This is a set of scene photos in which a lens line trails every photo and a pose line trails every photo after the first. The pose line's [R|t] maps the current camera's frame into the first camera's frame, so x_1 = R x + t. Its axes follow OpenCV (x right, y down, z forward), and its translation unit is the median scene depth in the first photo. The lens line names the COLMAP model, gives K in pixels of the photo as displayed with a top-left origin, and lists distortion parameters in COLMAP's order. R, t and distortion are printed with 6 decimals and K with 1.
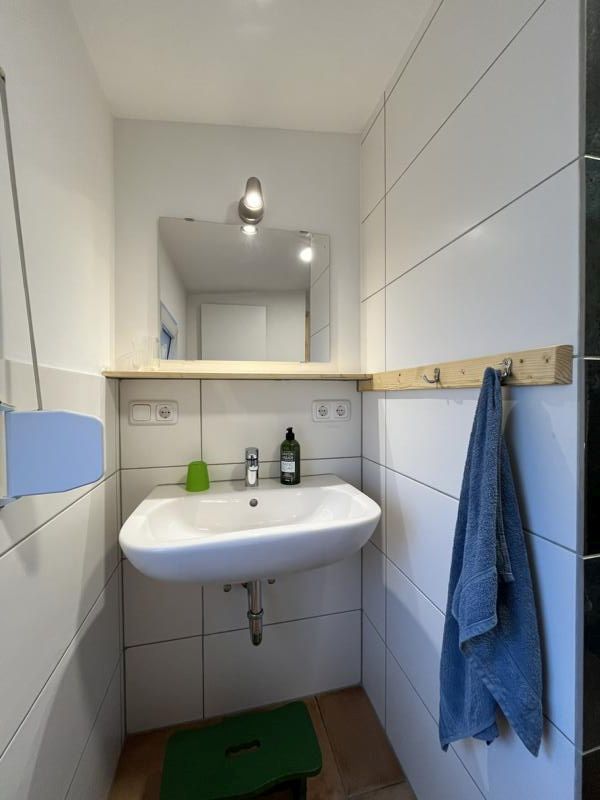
lens RADIAL K [[322.6, 0, 302.4], [0, 322.6, 402.1], [0, 0, 1]] dist [0.000443, -0.000269]
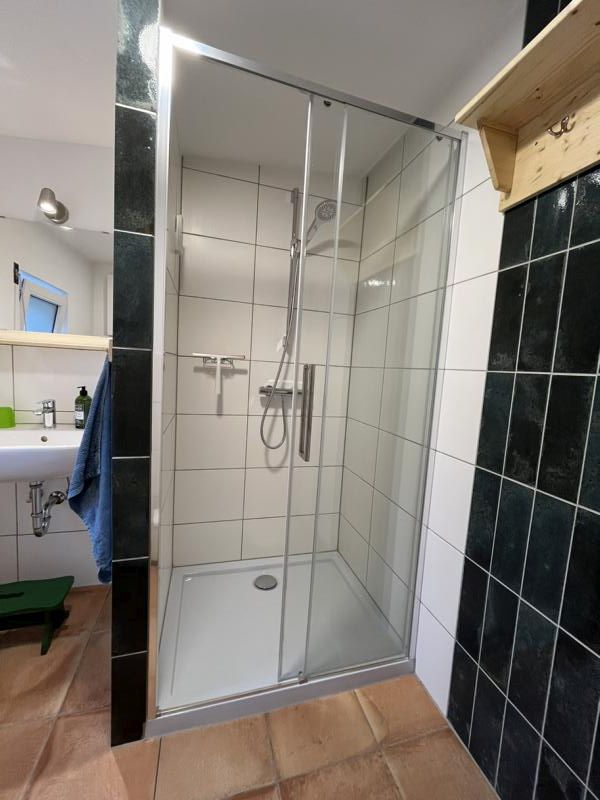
lens RADIAL K [[322.6, 0, 294.4], [0, 322.6, 398.5], [0, 0, 1]] dist [0.000443, -0.000269]
pose [[0.997766, 0.055897, 0.036588, 0.801335], [-0.058496, 0.995518, 0.074311, -0.020432], [-0.032270, -0.076285, 0.996564, -0.353626]]
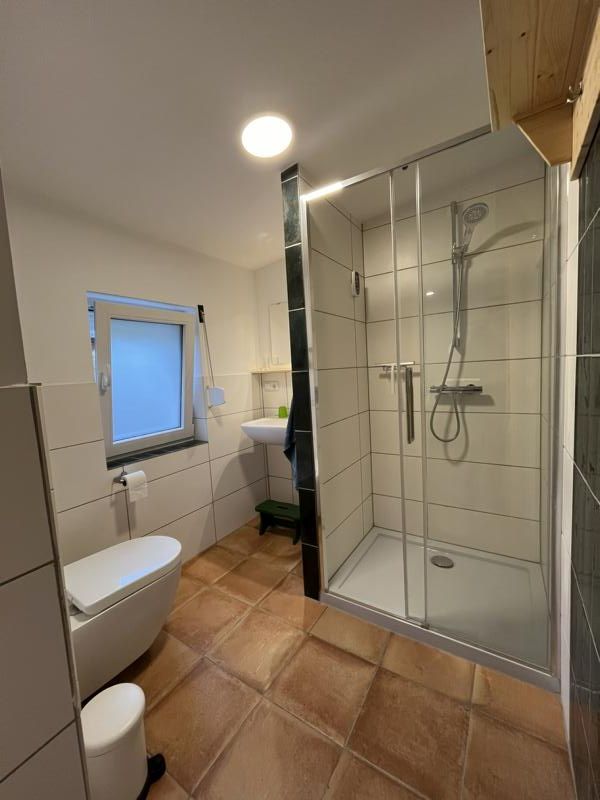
lens RADIAL K [[322.6, 0, 295.8], [0, 322.6, 398.3], [0, 0, 1]] dist [0.000443, -0.000269]
pose [[0.675833, 0.024600, -0.736645, 1.444345], [0.042883, 0.996437, 0.072619, -0.045258], [0.735807, -0.080667, 0.672370, -0.527068]]
